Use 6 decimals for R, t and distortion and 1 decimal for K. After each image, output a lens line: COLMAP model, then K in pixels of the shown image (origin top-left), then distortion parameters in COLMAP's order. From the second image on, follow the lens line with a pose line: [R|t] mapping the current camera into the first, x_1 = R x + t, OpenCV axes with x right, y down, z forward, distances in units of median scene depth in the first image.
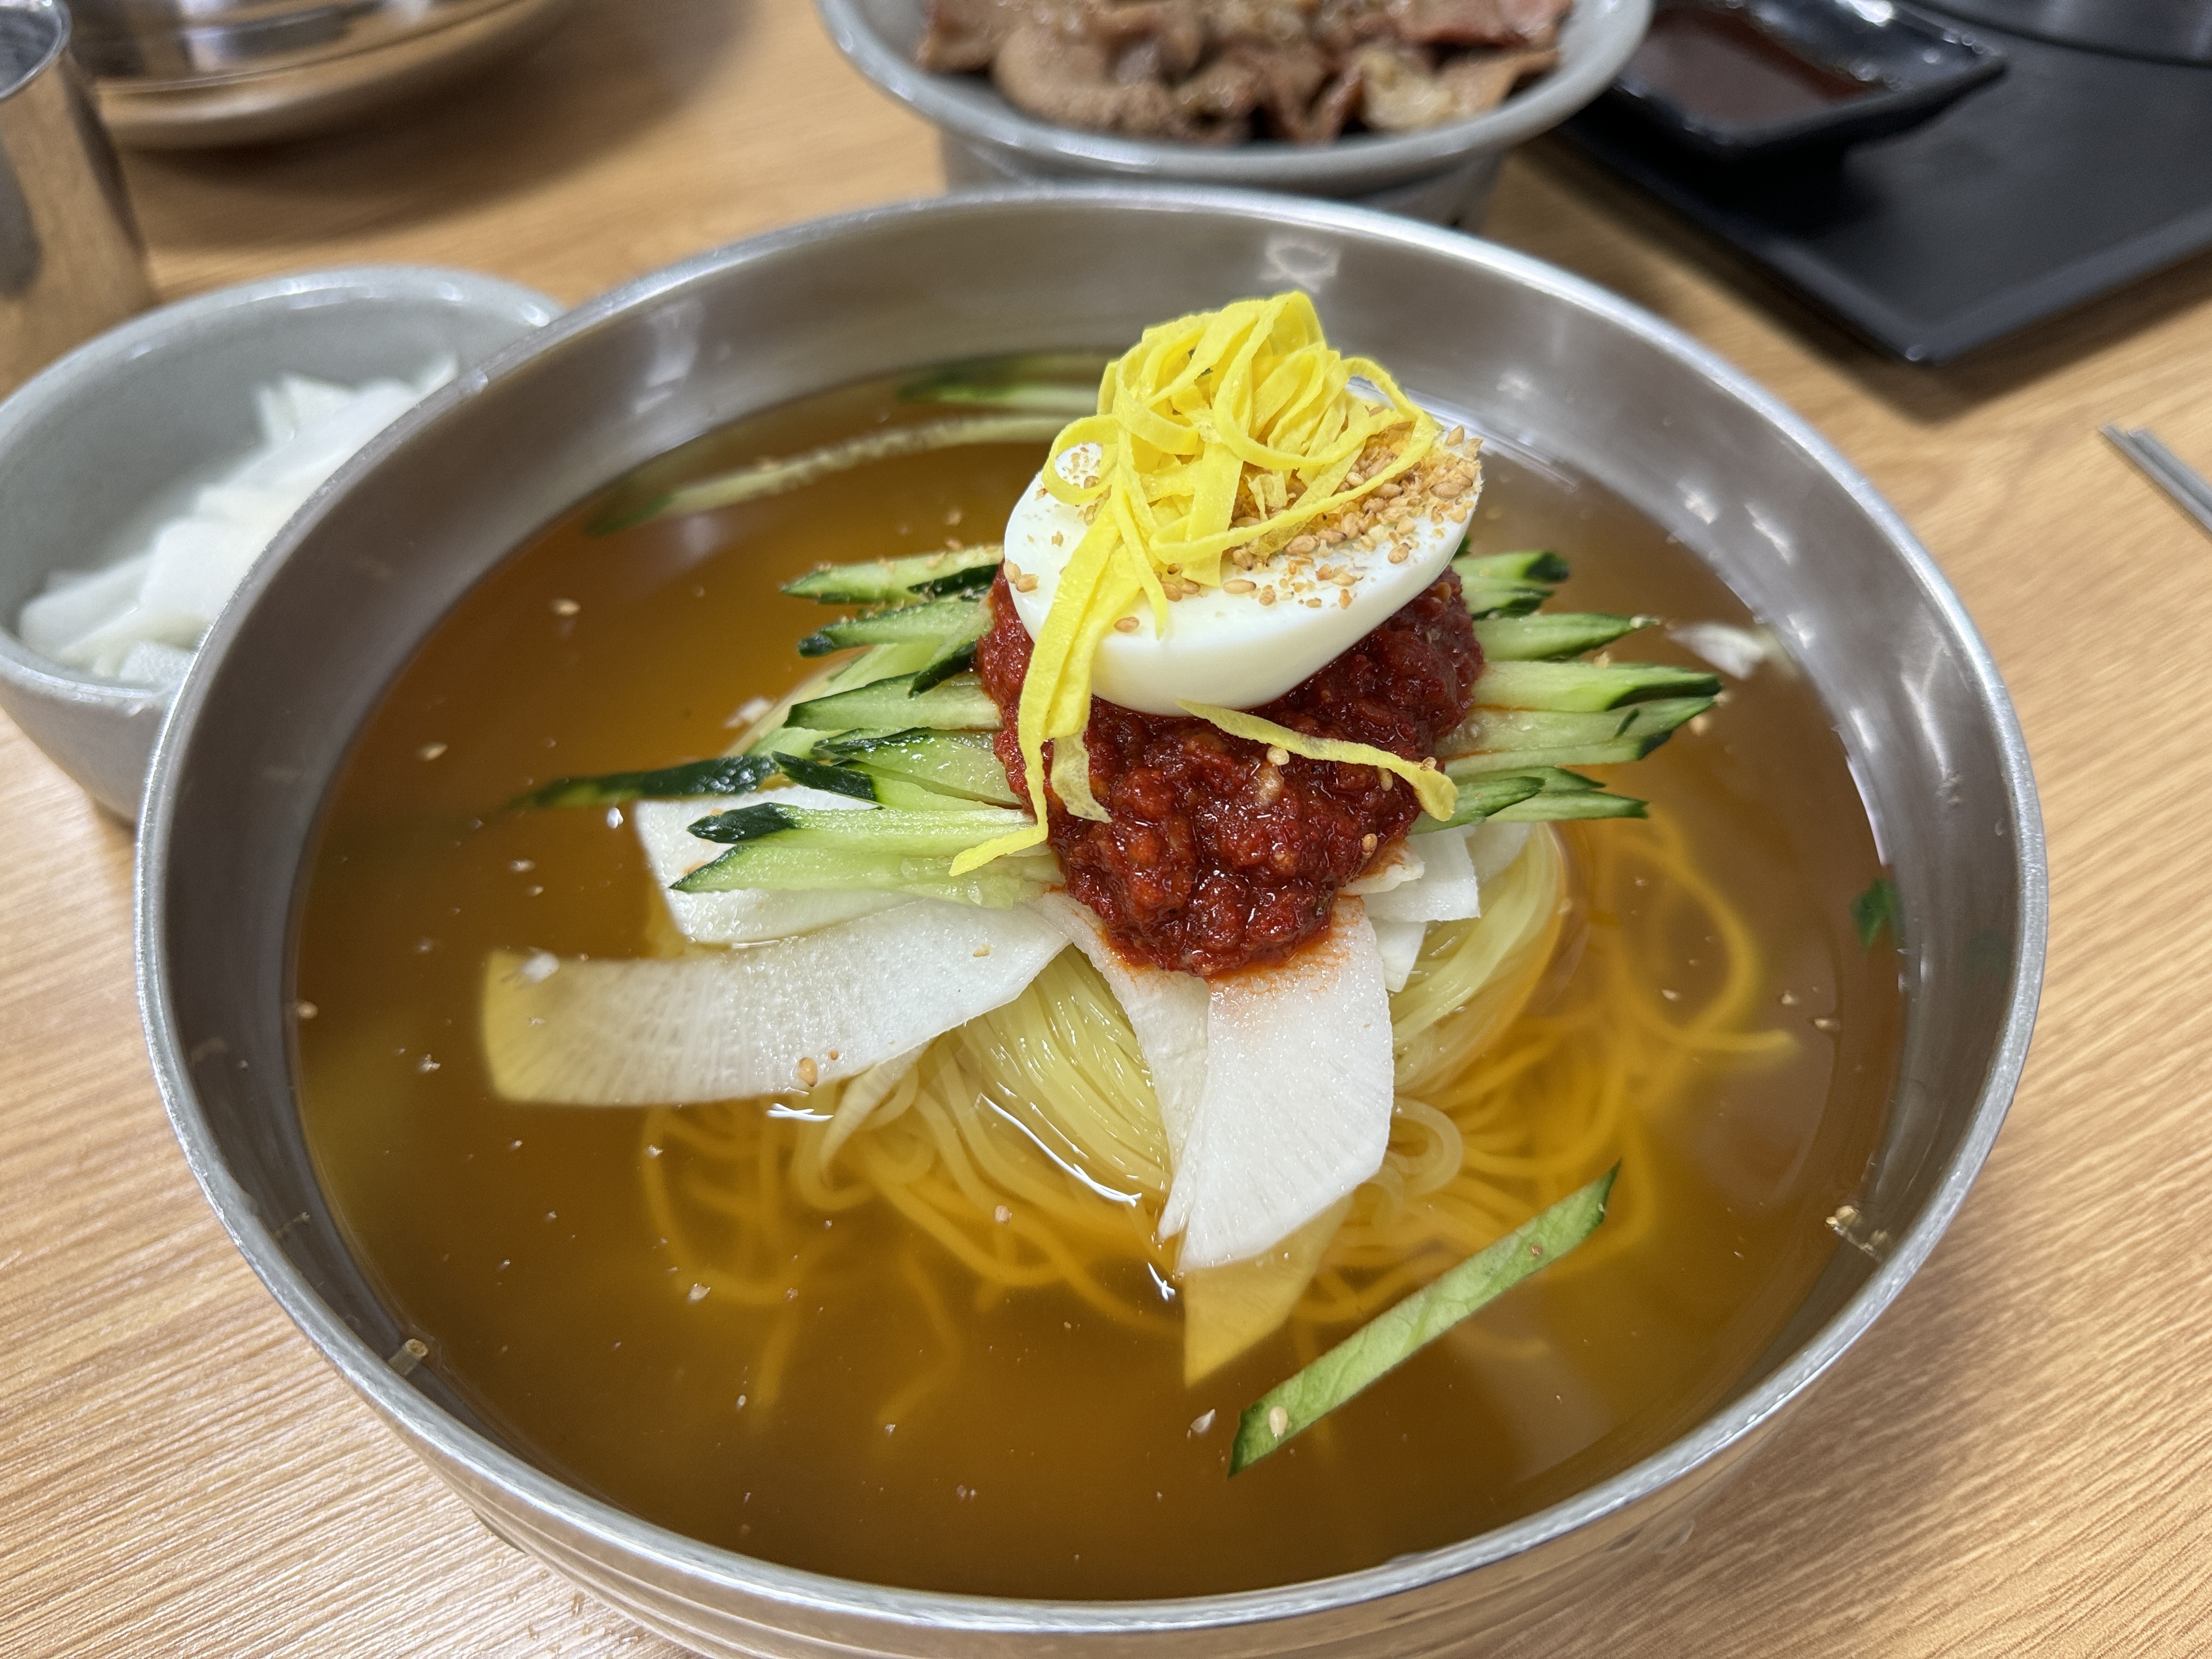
lens RADIAL K [[1563.1, 0, 1114.8], [0, 1563.1, 840.9], [0, 0, 1]] dist [0.024501, -0.007309]
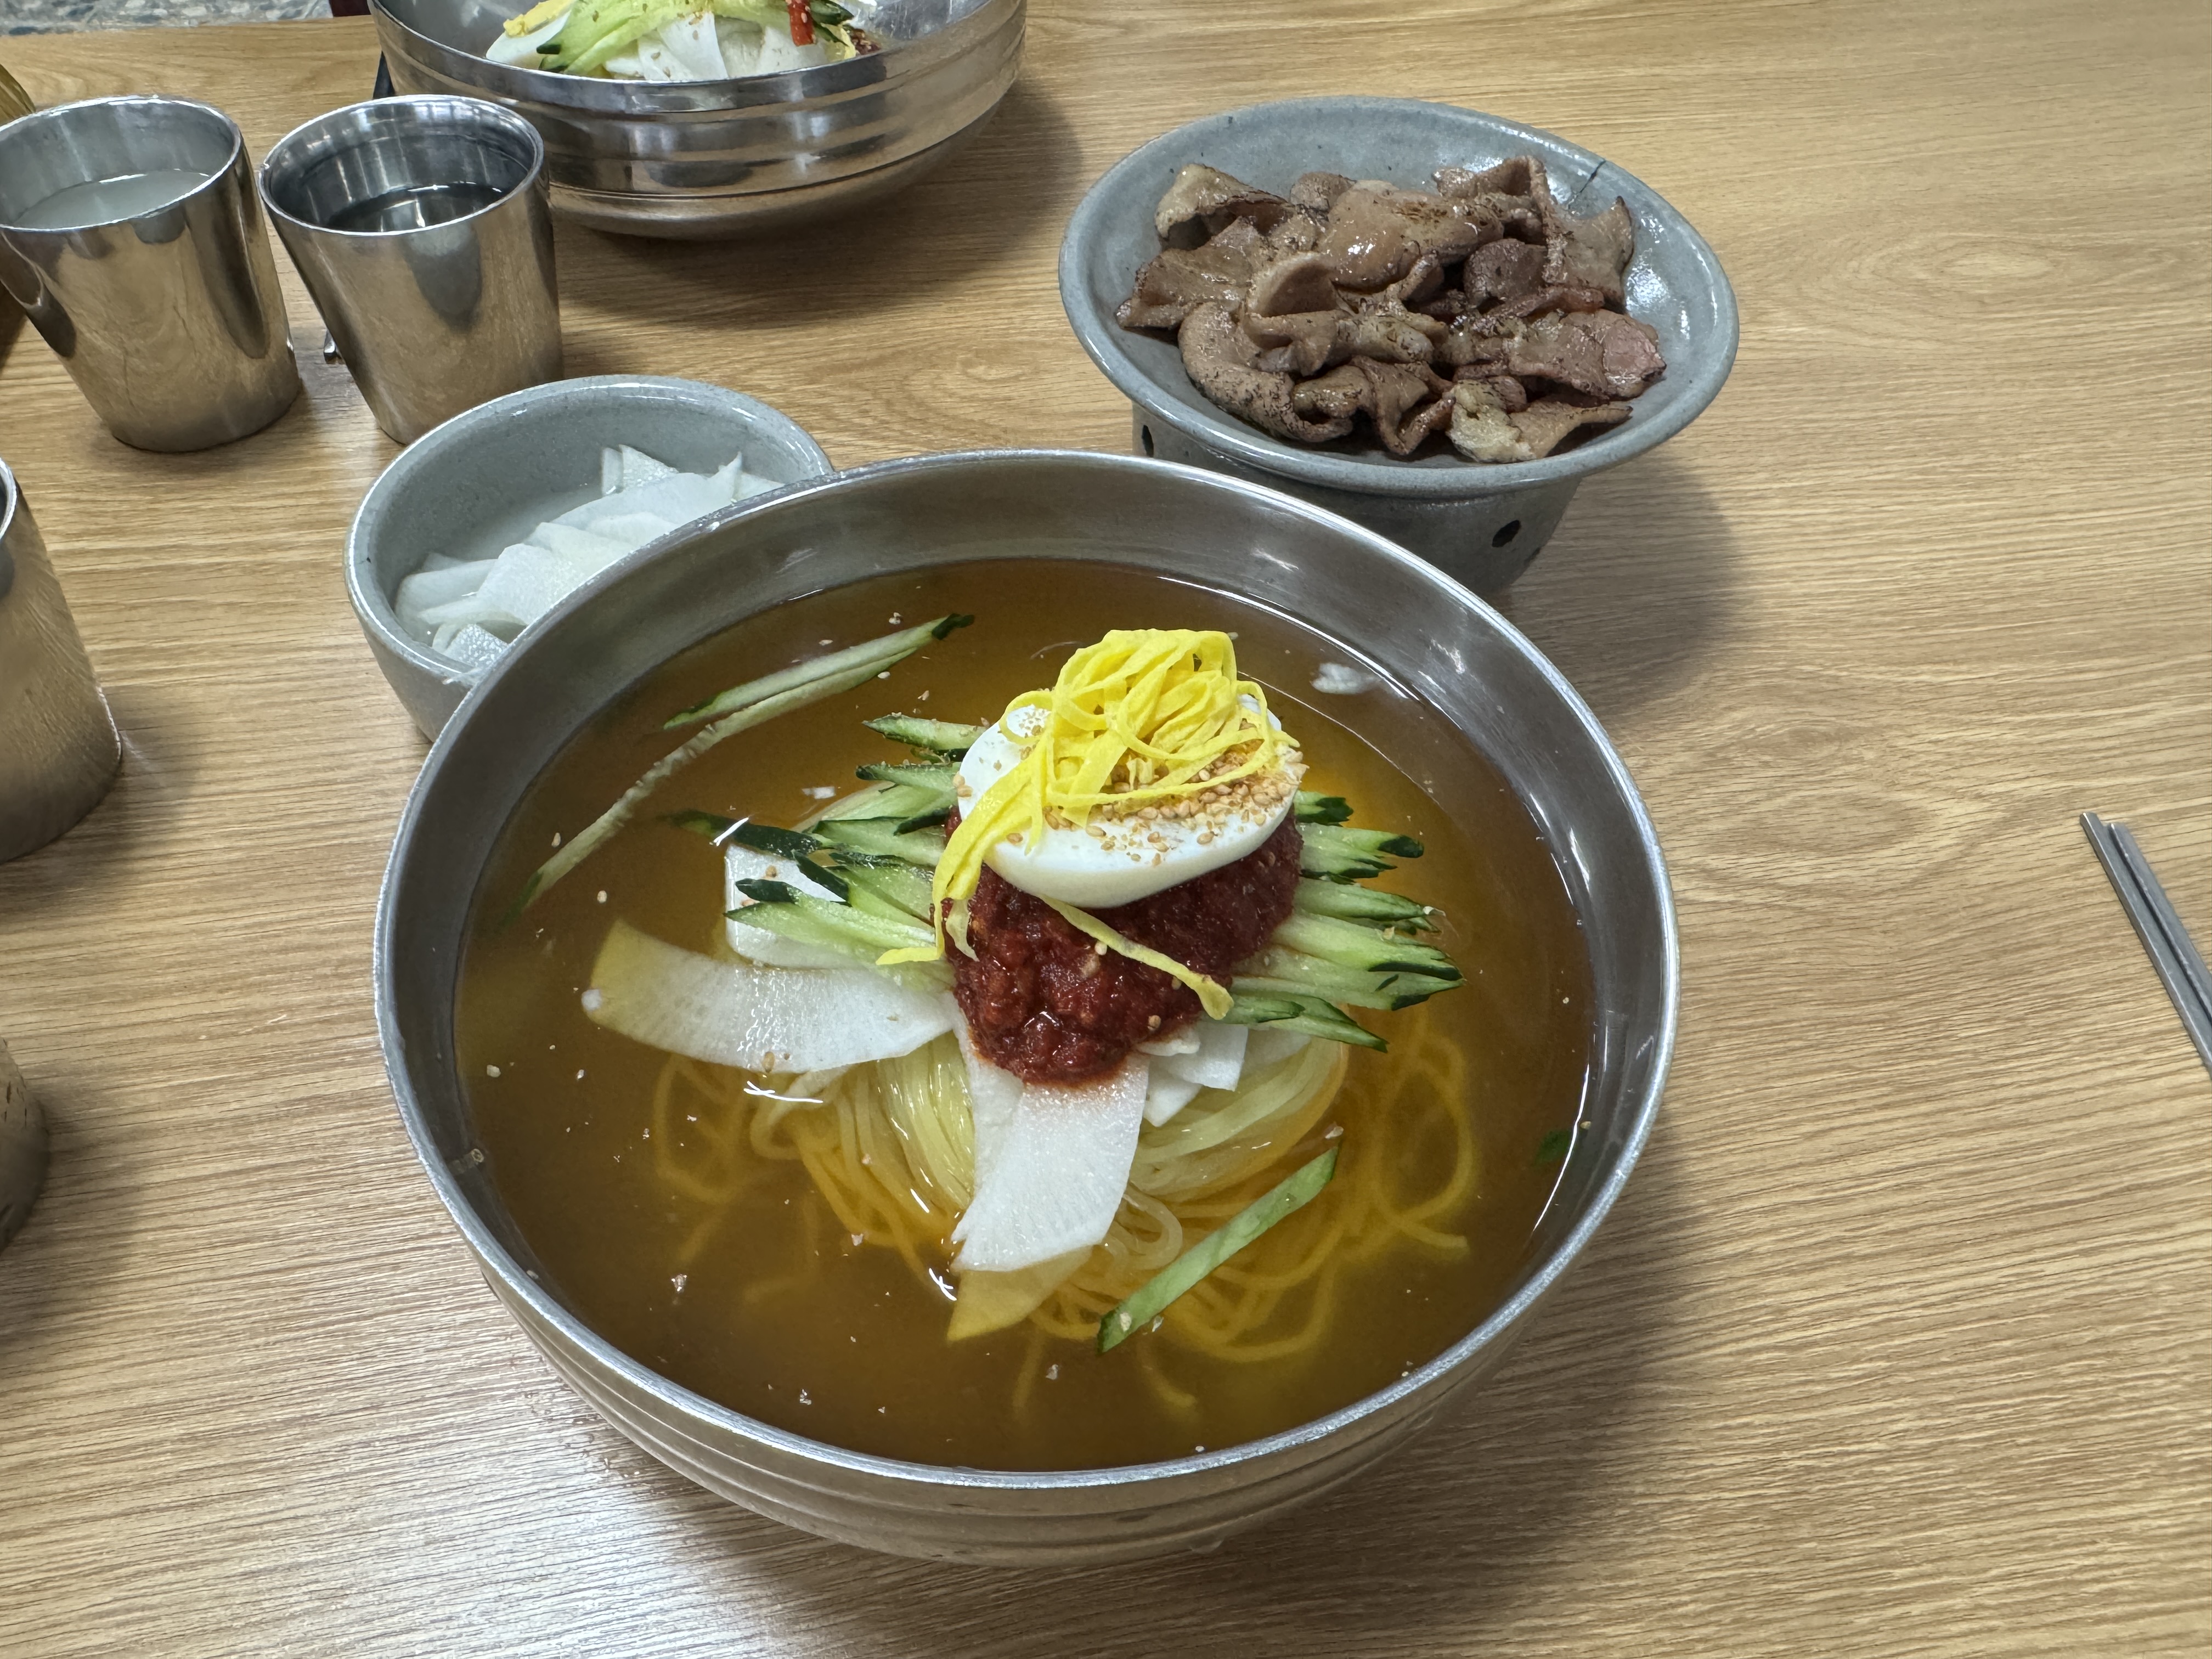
lens RADIAL K [[1519.0, 0, 1059.7], [0, 1519.0, 825.0], [0, 0, 1]] dist [-0.051461, 0.177271]
pose [[0.950958, 0.253144, -0.177757, 0.266640], [-0.256759, 0.966472, 0.002755, -0.145108], [0.172495, 0.043020, 0.984071, -0.371268]]
